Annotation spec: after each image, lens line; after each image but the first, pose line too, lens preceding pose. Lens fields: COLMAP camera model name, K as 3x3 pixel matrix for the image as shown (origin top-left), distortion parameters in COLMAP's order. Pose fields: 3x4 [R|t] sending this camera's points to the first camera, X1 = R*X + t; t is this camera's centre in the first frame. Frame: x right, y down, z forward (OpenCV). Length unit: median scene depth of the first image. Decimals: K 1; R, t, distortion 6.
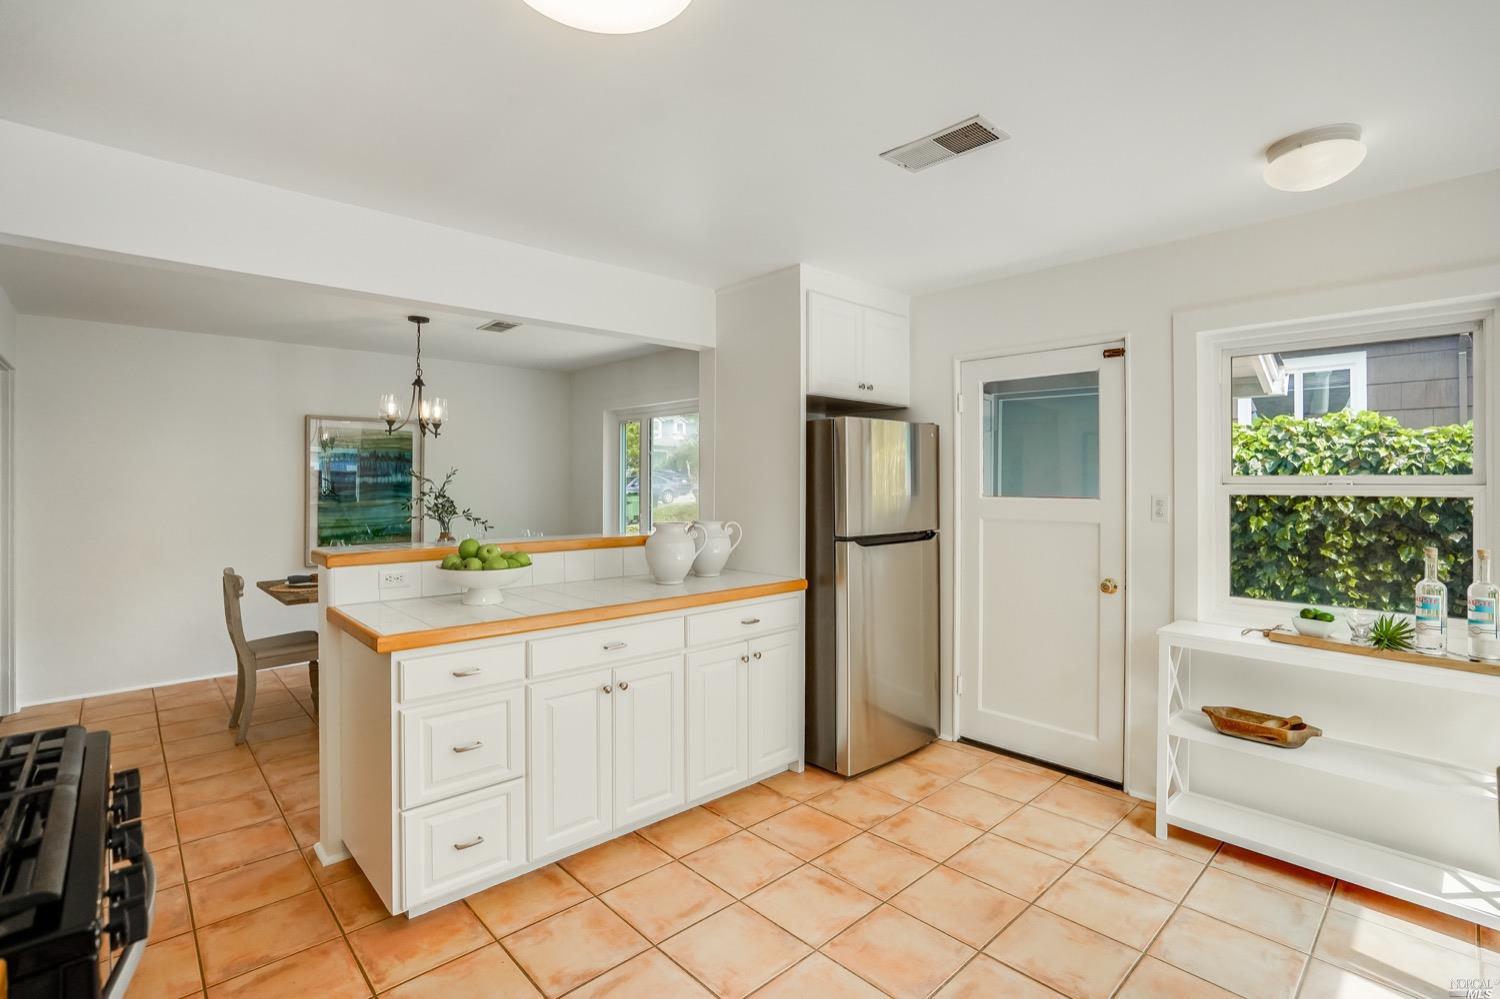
lens RADIAL K [[689.0, 0, 757.9], [0, 689.0, 475.9], [0, 0, 1]] dist [-0.043998, 0.007100]
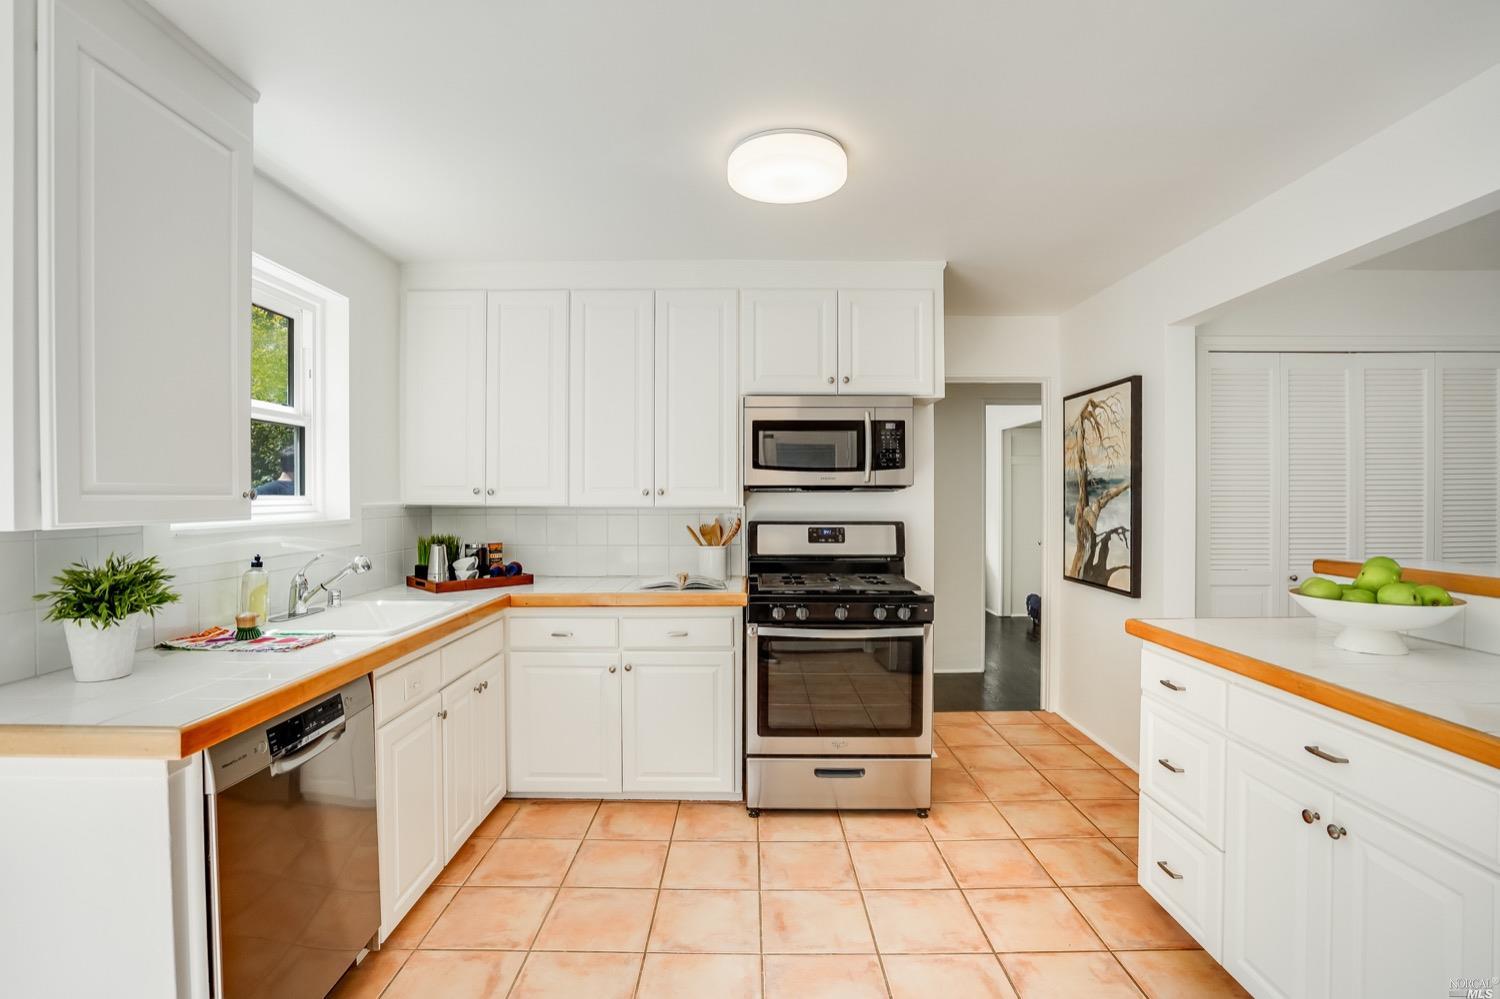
lens RADIAL K [[689.0, 0, 747.4], [0, 689.0, 500.8], [0, 0, 1]] dist [-0.043998, 0.007100]
pose [[-0.691685, 0.005617, -0.722177, 0.568134], [0.008984, 0.999959, -0.000828, 0.031464], [0.722143, -0.007061, -0.691707, 1.100575]]
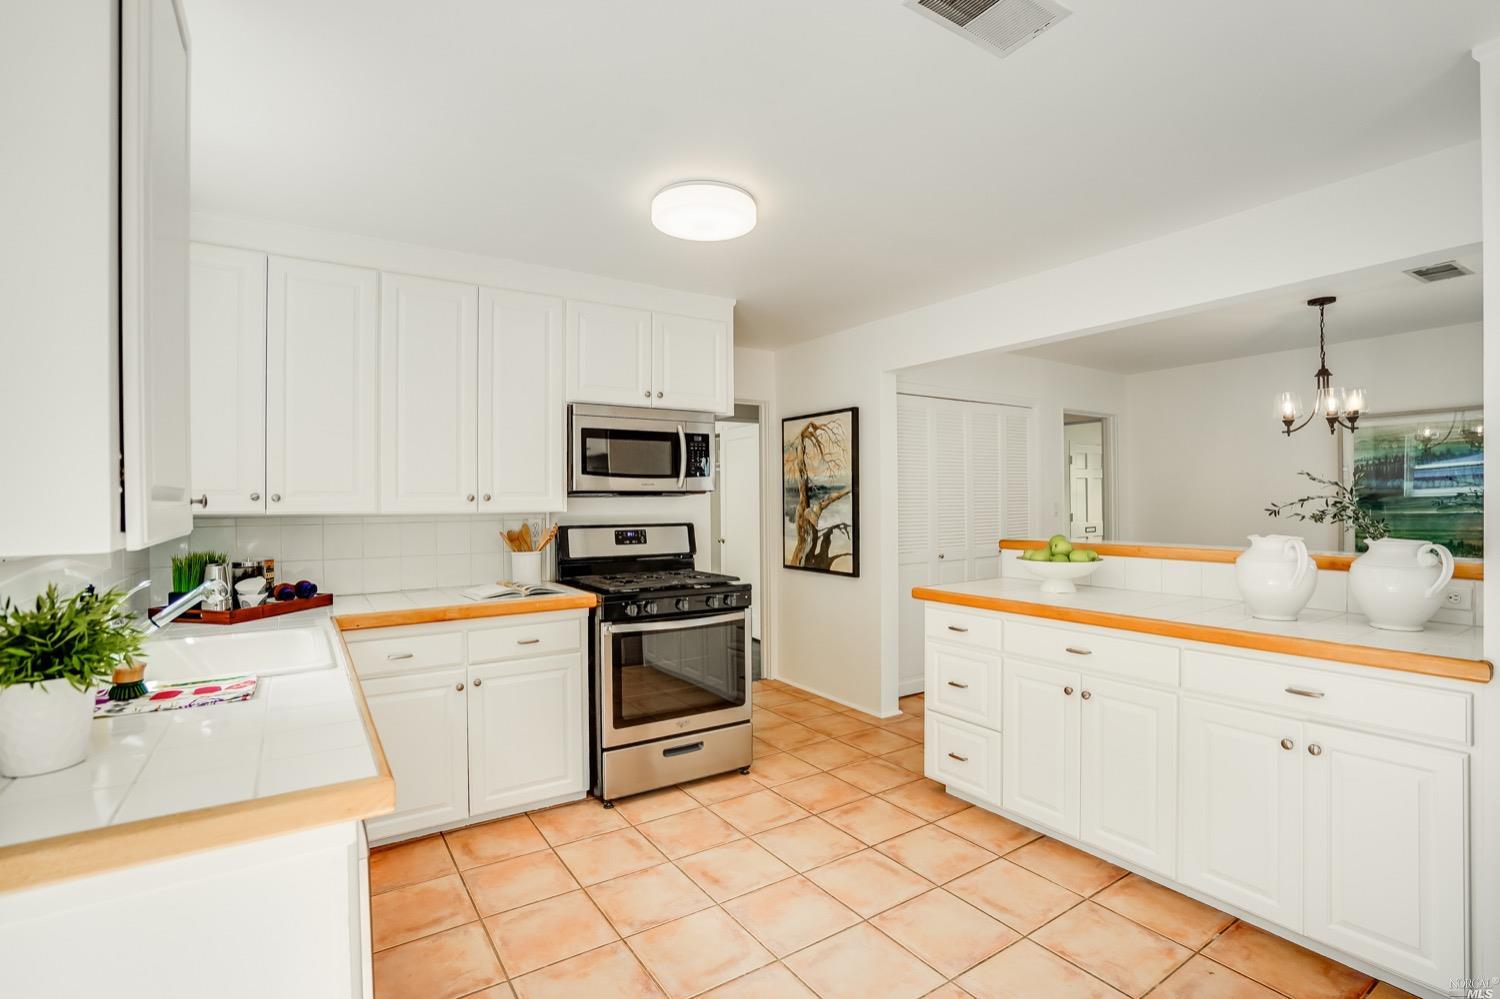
lens RADIAL K [[691.9, 0, 739.9], [0, 691.9, 494.7], [0, 0, 1]] dist [-0.043795, 0.003446]
pose [[-0.181962, -0.005316, -0.983291, 0.888446], [0.017594, 0.999808, -0.008661, 0.026478], [0.983148, -0.018876, -0.181833, 0.749770]]
